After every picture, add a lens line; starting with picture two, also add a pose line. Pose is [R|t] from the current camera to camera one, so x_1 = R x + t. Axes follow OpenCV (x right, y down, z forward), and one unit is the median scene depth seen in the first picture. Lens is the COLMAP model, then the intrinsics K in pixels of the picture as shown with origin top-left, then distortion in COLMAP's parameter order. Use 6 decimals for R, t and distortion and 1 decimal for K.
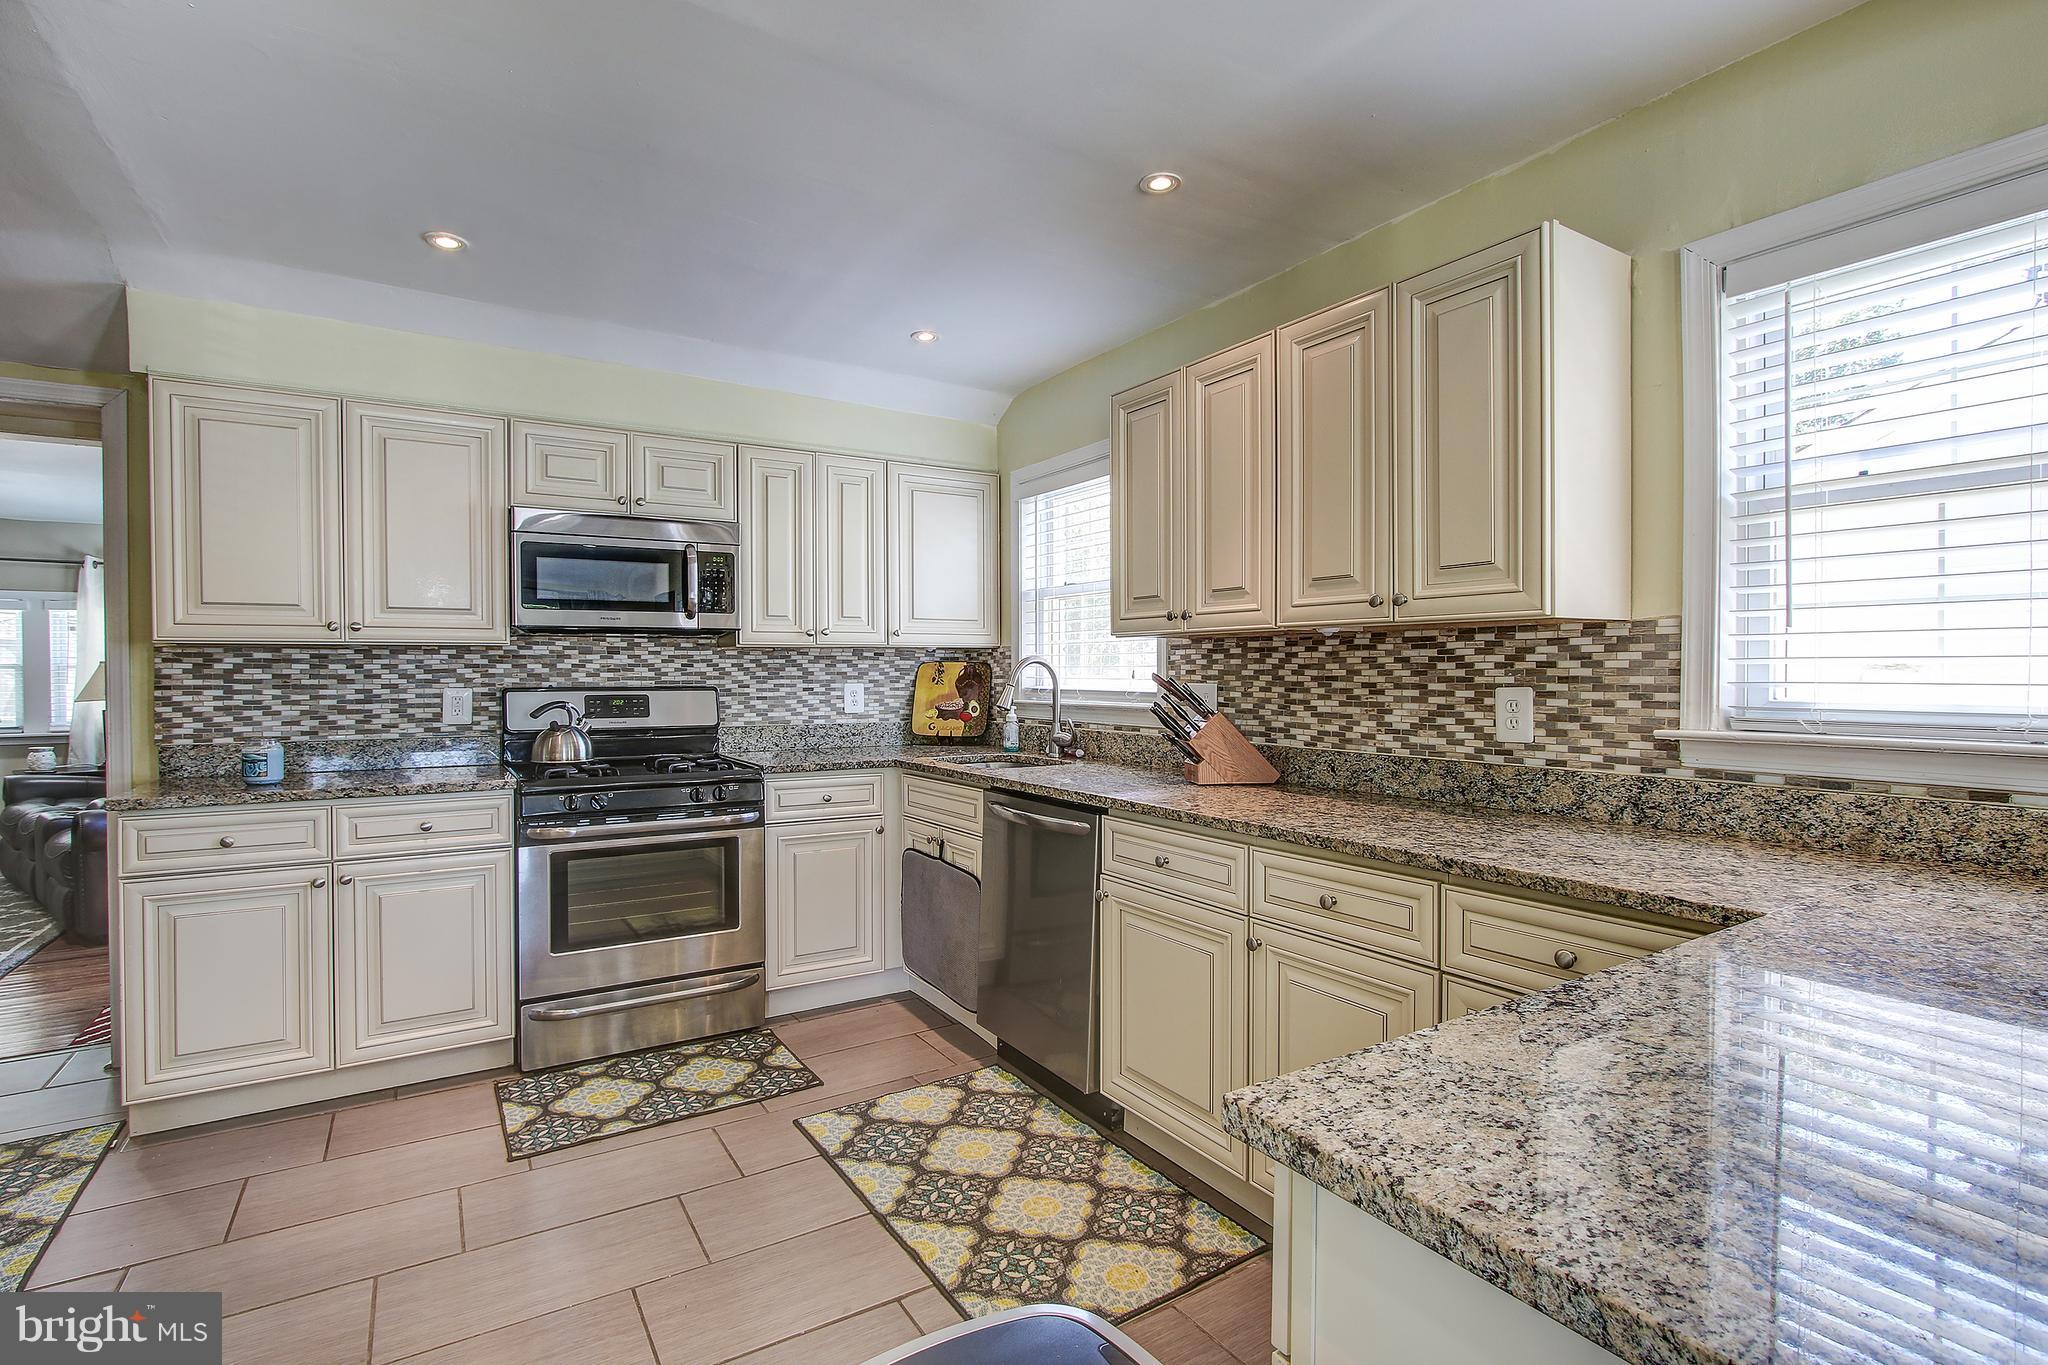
lens RADIAL K [[948.5, 0, 1024.0], [0, 948.5, 682.5], [0, 0, 1]] dist [-0.035543, 0.011335]
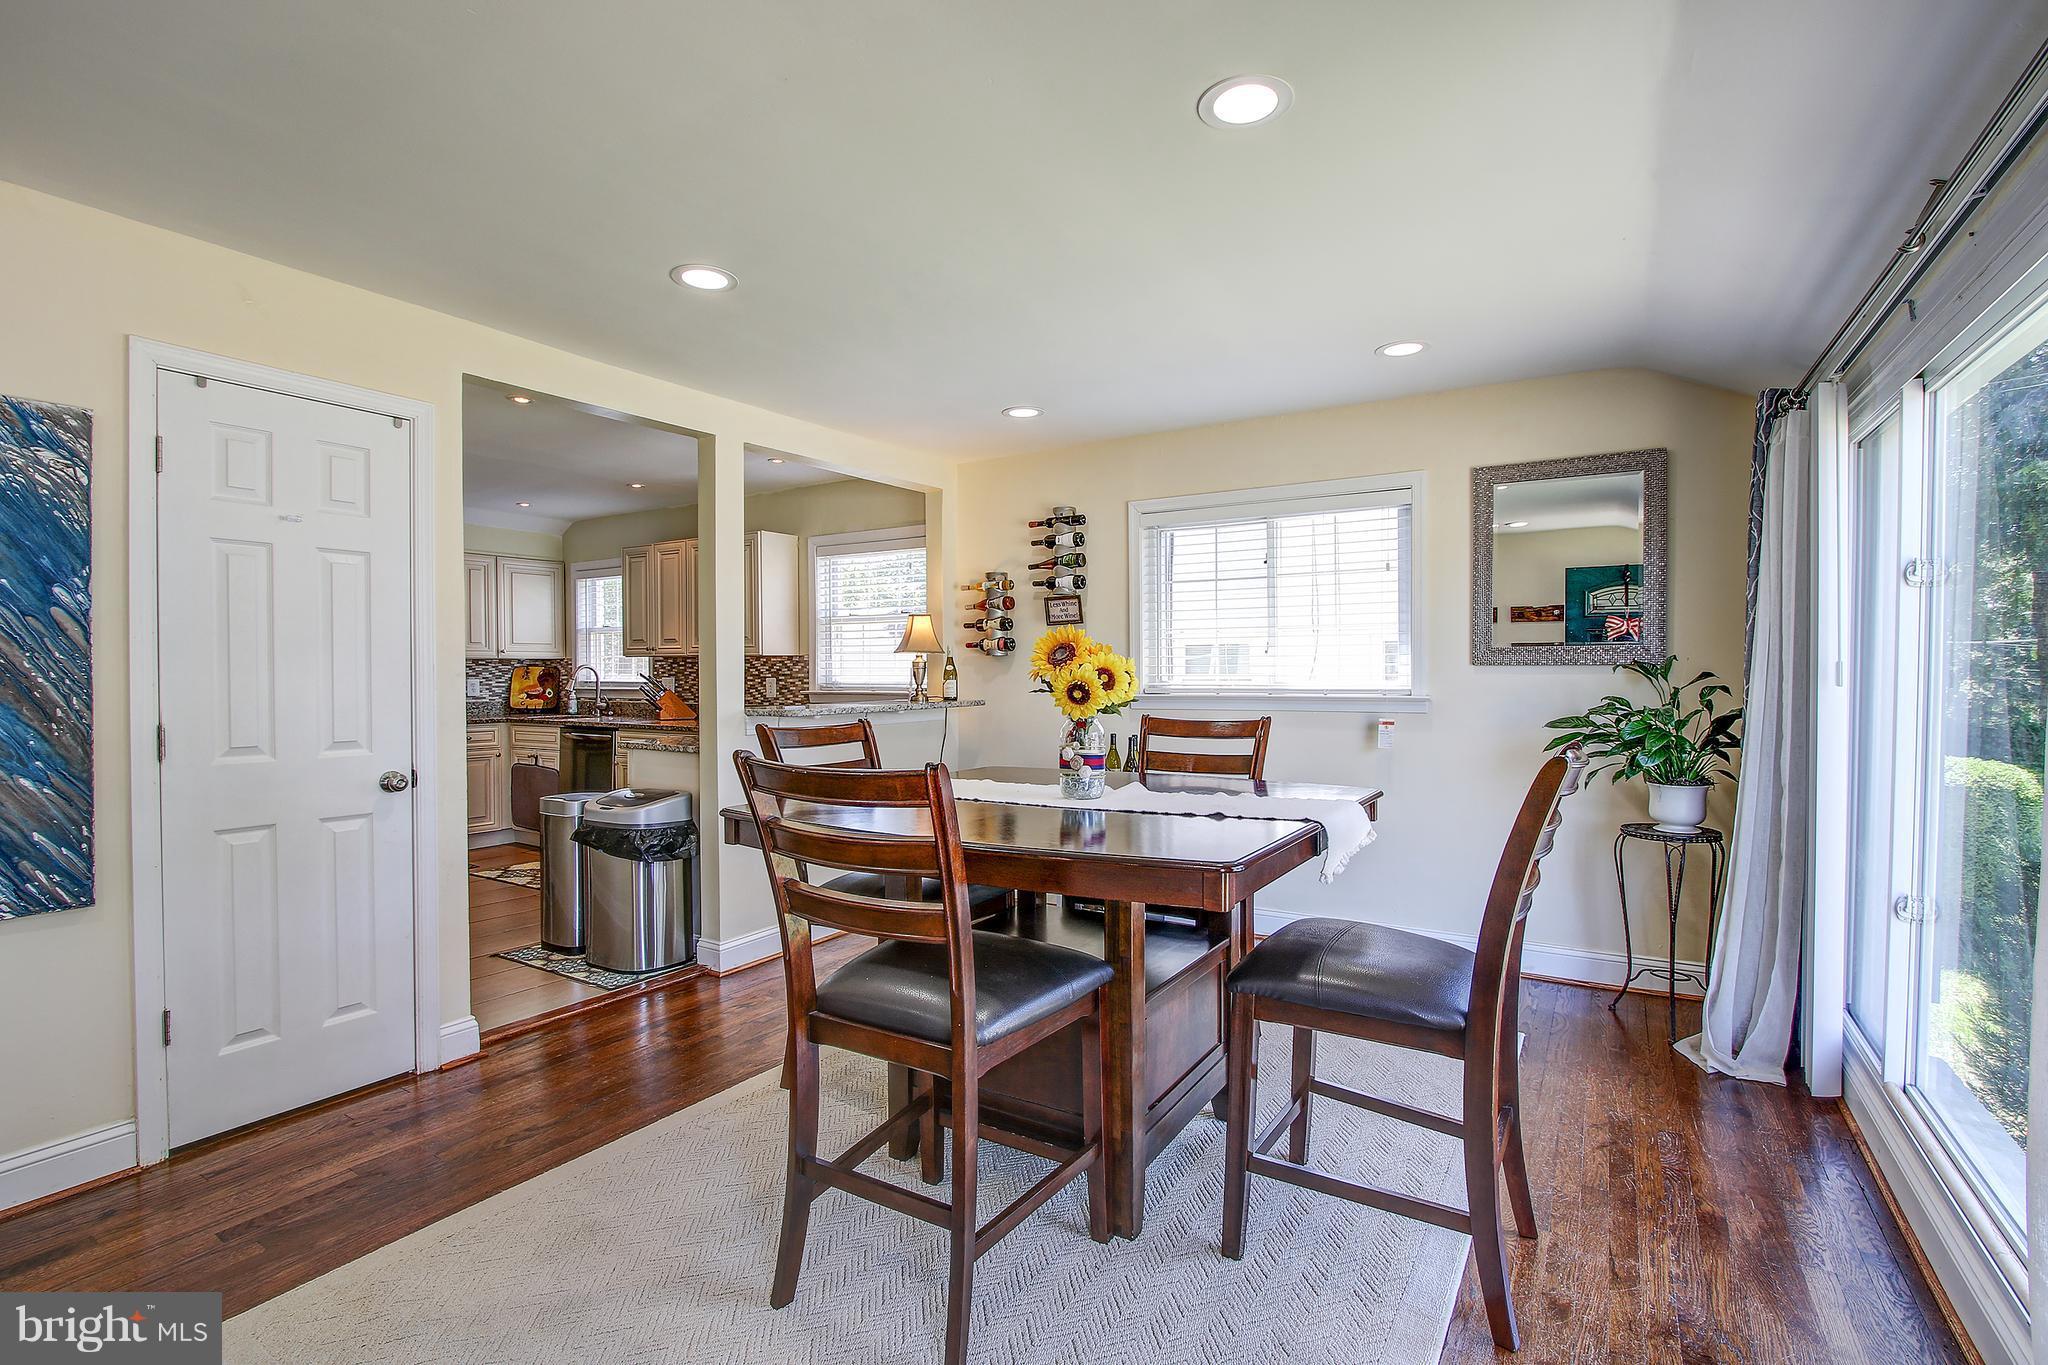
lens RADIAL K [[944.5, 0, 1015.4], [0, 944.5, 686.1], [0, 0, 1]] dist [-0.013395, 0.001227]
pose [[0.906336, -0.008873, 0.422466, -0.007657], [0.006557, 0.999954, 0.006935, 0.010684], [-0.422508, -0.003516, 0.906352, -1.314230]]
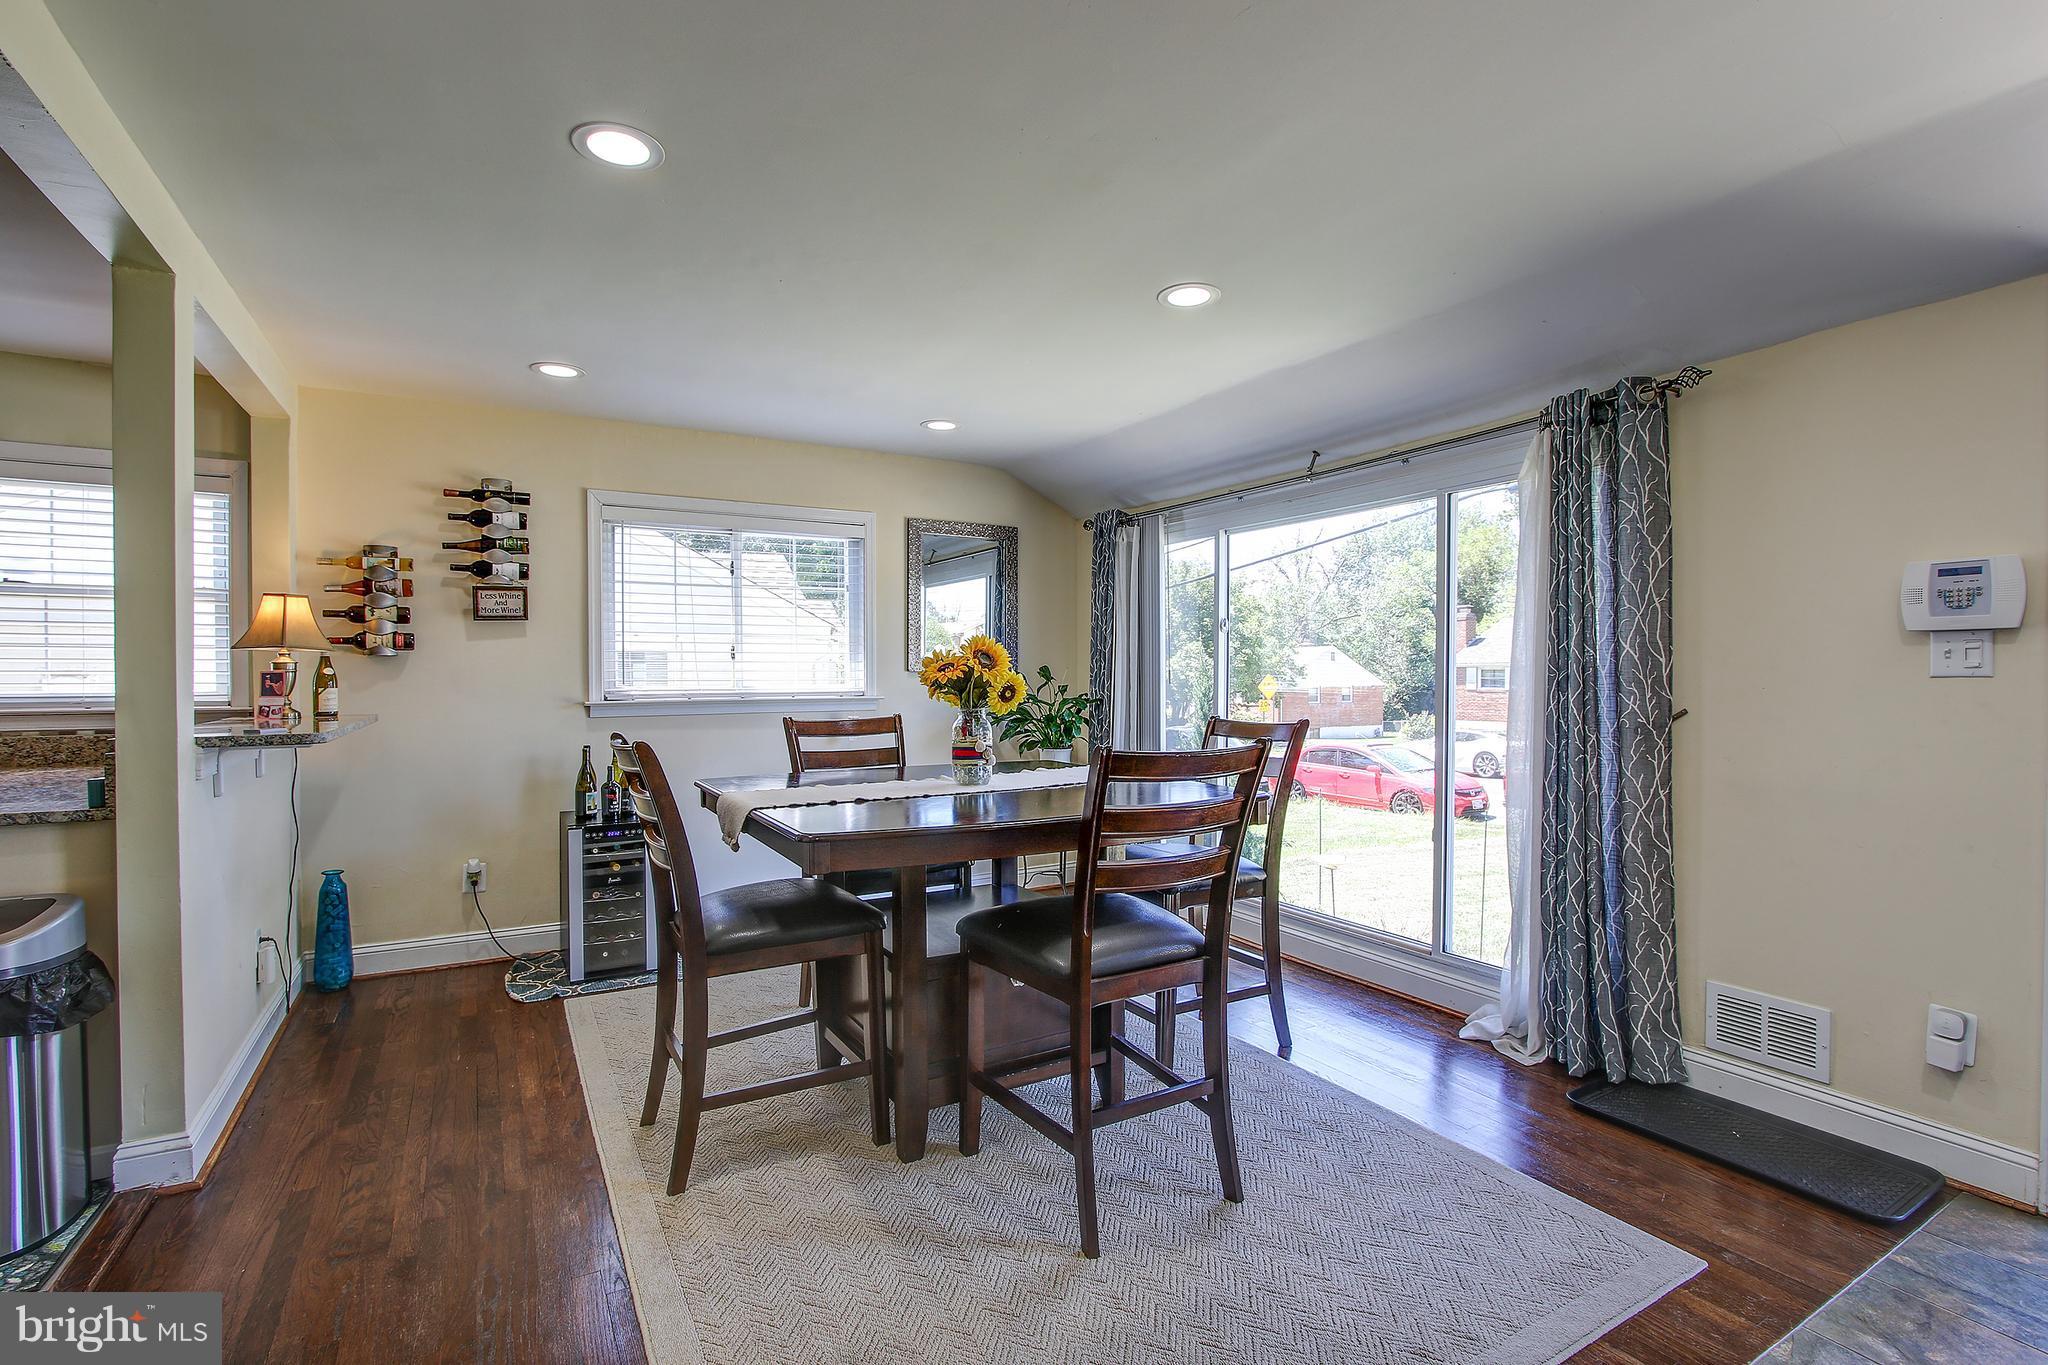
lens RADIAL K [[948.5, 0, 1024.0], [0, 948.5, 682.5], [0, 0, 1]] dist [-0.035543, 0.011335]
pose [[0.043160, -0.006562, 0.999047, -0.543648], [0.012272, 0.999906, 0.006037, 0.006880], [-0.998993, 0.012000, 0.043236, -0.699259]]
